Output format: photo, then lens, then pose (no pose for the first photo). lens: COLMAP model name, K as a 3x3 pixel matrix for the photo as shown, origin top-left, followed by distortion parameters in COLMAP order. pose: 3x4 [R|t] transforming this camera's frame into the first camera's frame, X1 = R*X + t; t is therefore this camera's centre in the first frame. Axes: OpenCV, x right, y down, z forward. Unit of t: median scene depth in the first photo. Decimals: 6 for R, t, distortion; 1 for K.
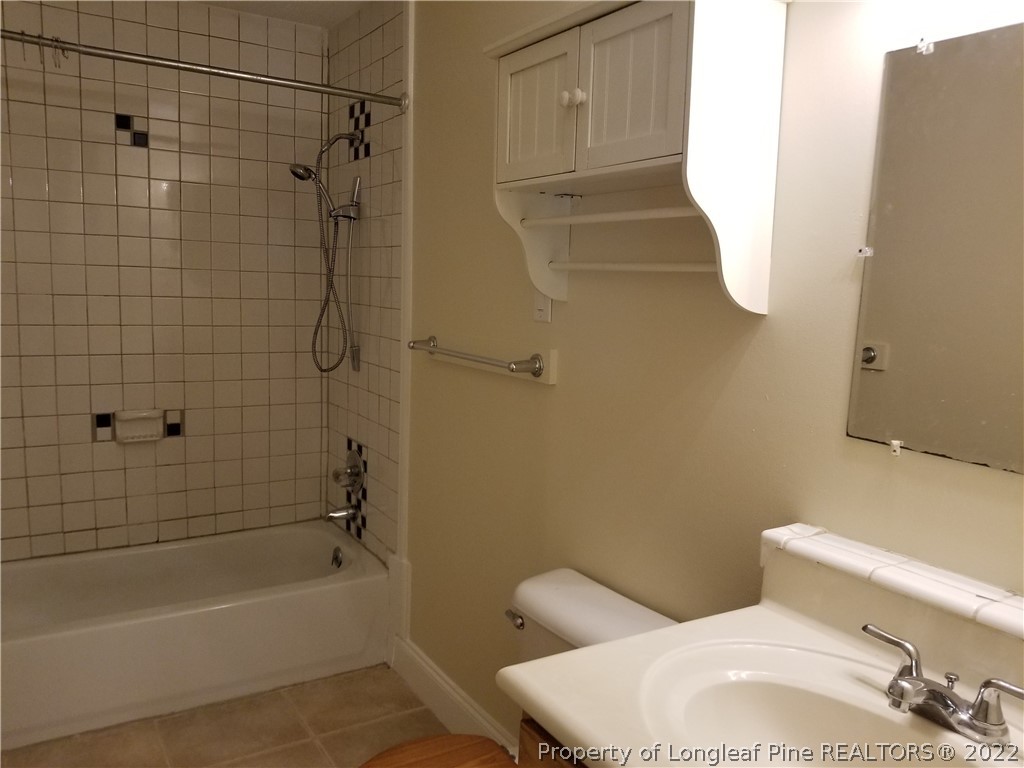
lens RADIAL K [[801.4, 0, 511.9], [0, 801.4, 394.0], [0, 0, 1]] dist [0.062041, -0.121351]
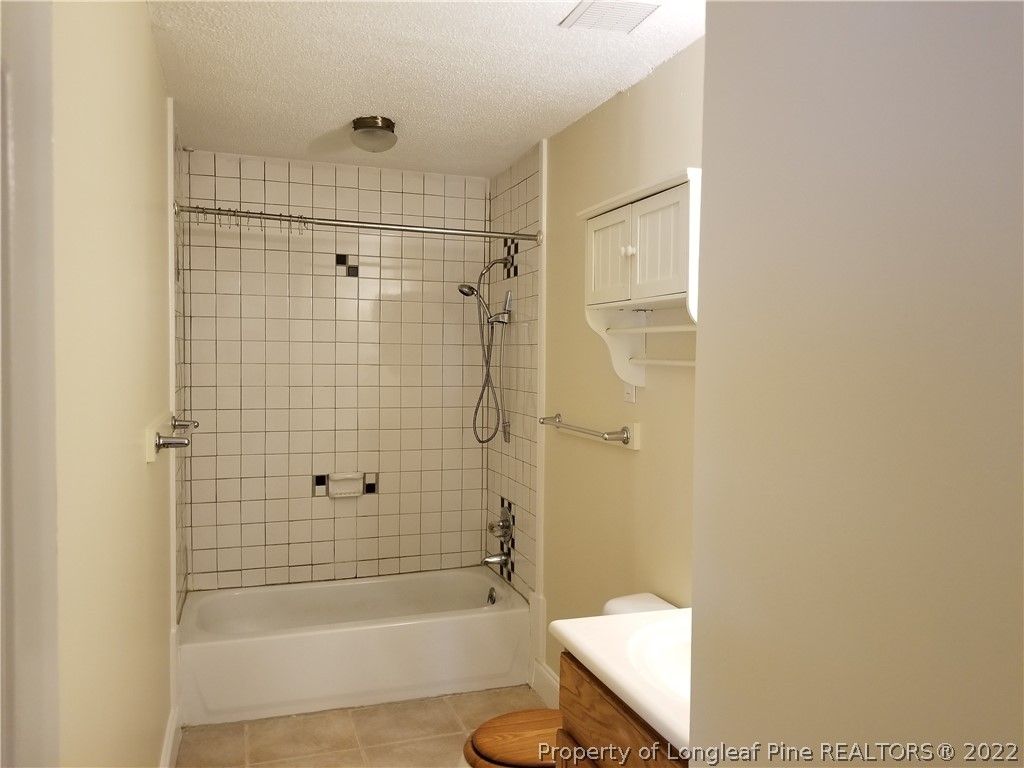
lens RADIAL K [[793.5, 0, 513.6], [0, 793.5, 388.7], [0, 0, 1]] dist [0.068152, -0.117106]
pose [[0.974710, -0.014928, -0.222972, 0.095890], [-0.008462, 0.994585, -0.103578, 0.016506], [0.223311, 0.102846, 0.969306, -0.210661]]
